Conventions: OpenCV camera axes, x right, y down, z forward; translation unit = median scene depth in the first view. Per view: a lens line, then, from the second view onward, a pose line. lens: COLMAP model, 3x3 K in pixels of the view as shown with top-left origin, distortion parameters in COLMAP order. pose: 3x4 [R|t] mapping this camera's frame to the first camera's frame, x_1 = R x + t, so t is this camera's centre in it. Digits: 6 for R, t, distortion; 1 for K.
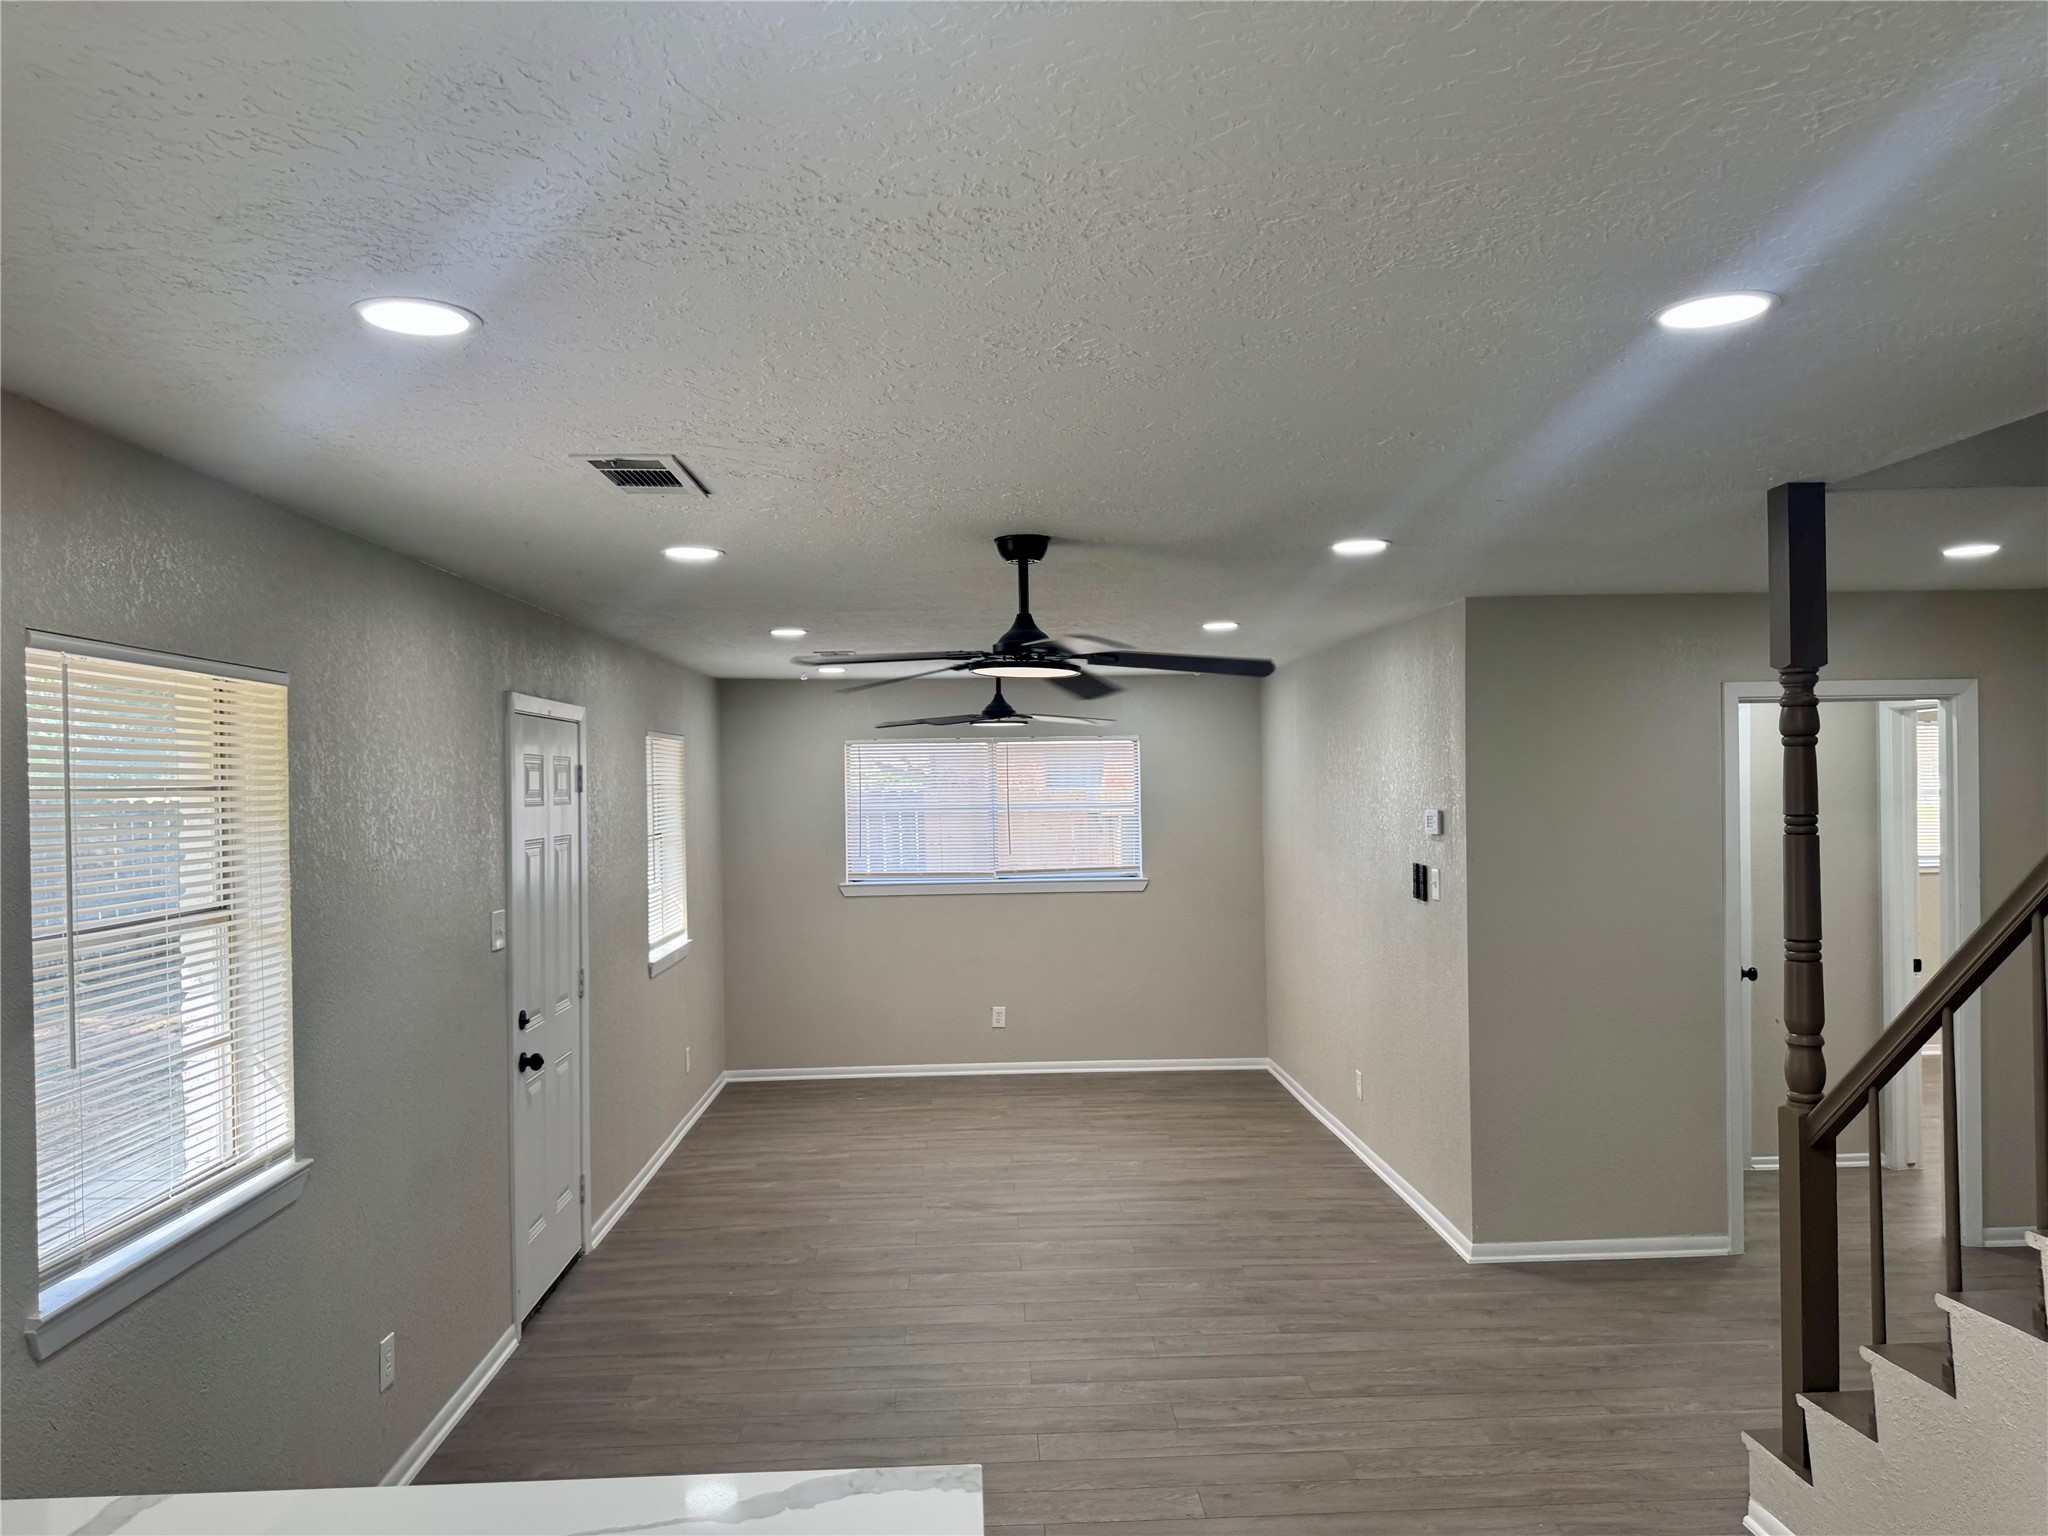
lens RADIAL K [[1433.2, 0, 1015.9], [0, 1433.2, 773.1], [0, 0, 1]] dist [0.075474, -0.107242]
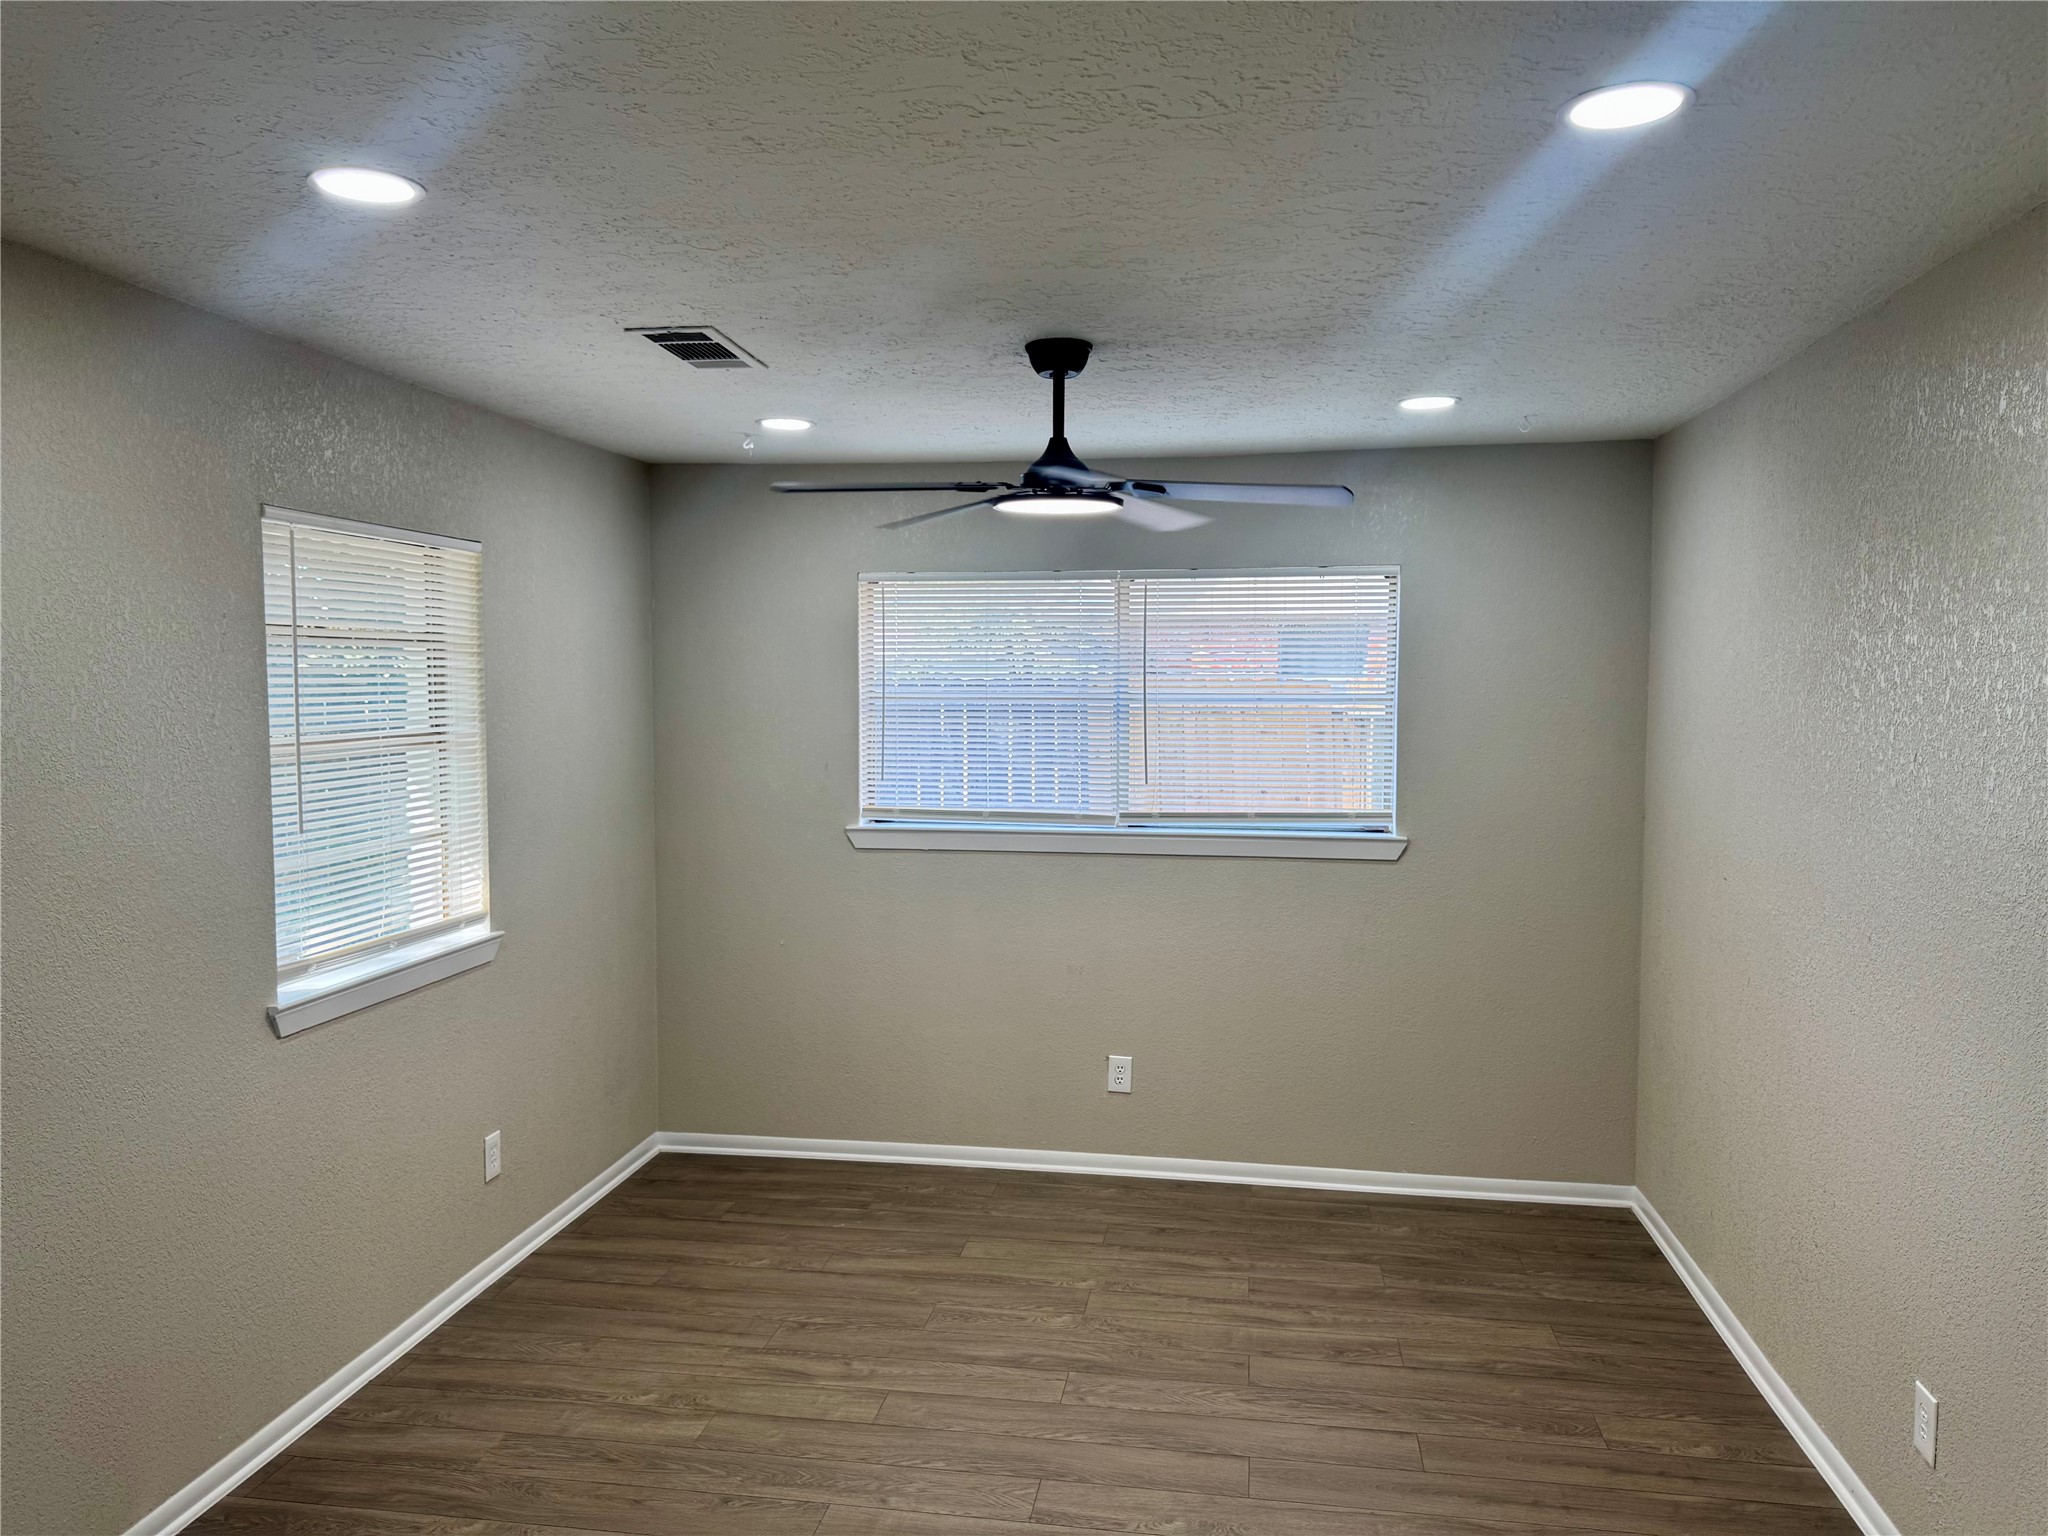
lens RADIAL K [[1433.2, 0, 1015.9], [0, 1433.2, 773.1], [0, 0, 1]] dist [0.075474, -0.107242]
pose [[0.980270, 0.030563, -0.195287, 0.058227], [-0.016948, 0.997331, 0.071014, 0.015639], [0.196937, -0.066303, 0.978172, 0.490884]]
